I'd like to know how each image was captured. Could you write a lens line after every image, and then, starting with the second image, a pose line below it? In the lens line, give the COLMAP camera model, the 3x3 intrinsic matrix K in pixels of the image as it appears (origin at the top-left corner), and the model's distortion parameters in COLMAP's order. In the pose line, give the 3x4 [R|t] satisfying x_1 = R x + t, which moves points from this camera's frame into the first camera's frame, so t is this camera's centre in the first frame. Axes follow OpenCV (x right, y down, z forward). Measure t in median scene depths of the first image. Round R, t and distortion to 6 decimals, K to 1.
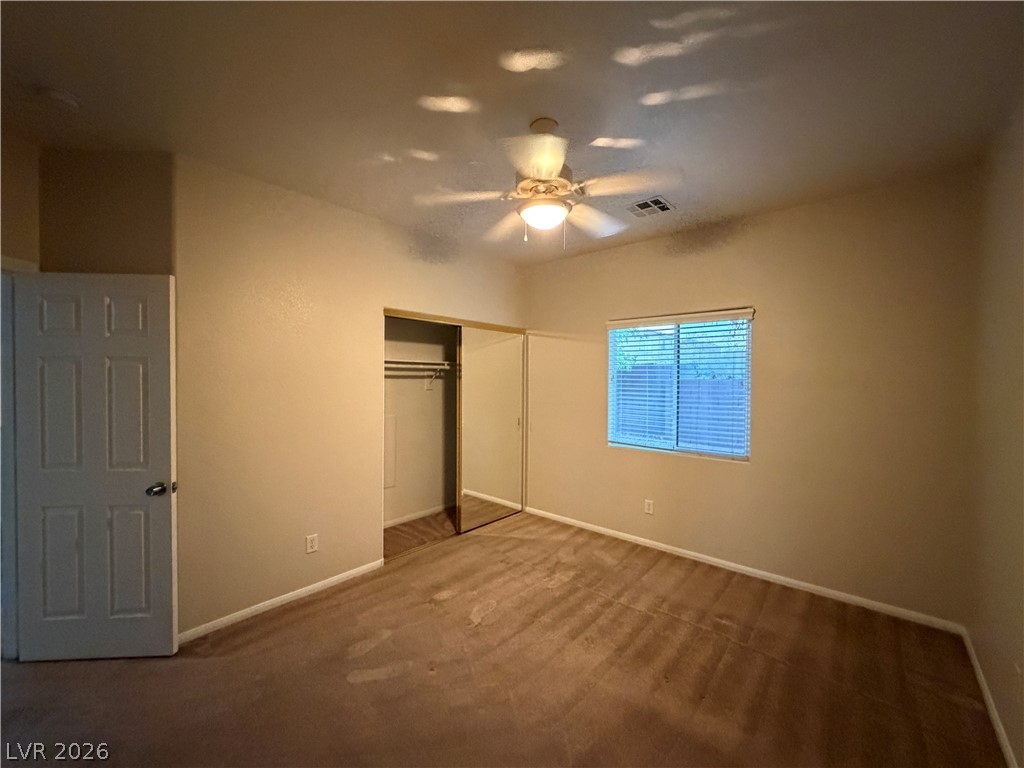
lens RADIAL K [[408.2, 0, 508.7], [0, 408.2, 385.3], [0, 0, 1]] dist [0.000184, 0.000149]
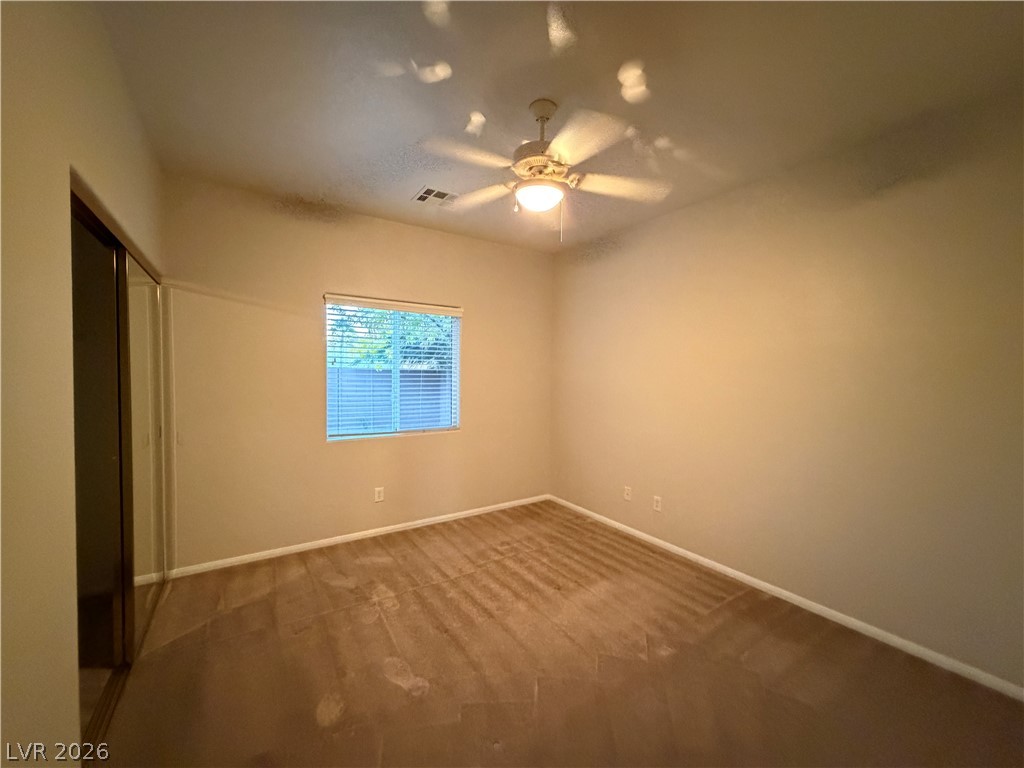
lens RADIAL K [[408.2, 0, 508.7], [0, 408.2, 385.3], [0, 0, 1]] dist [0.000184, 0.000149]
pose [[0.260489, -0.033021, 0.964912, -0.597252], [0.007797, 0.999454, 0.032098, 0.009396], [-0.965445, -0.000838, 0.260604, 0.525944]]
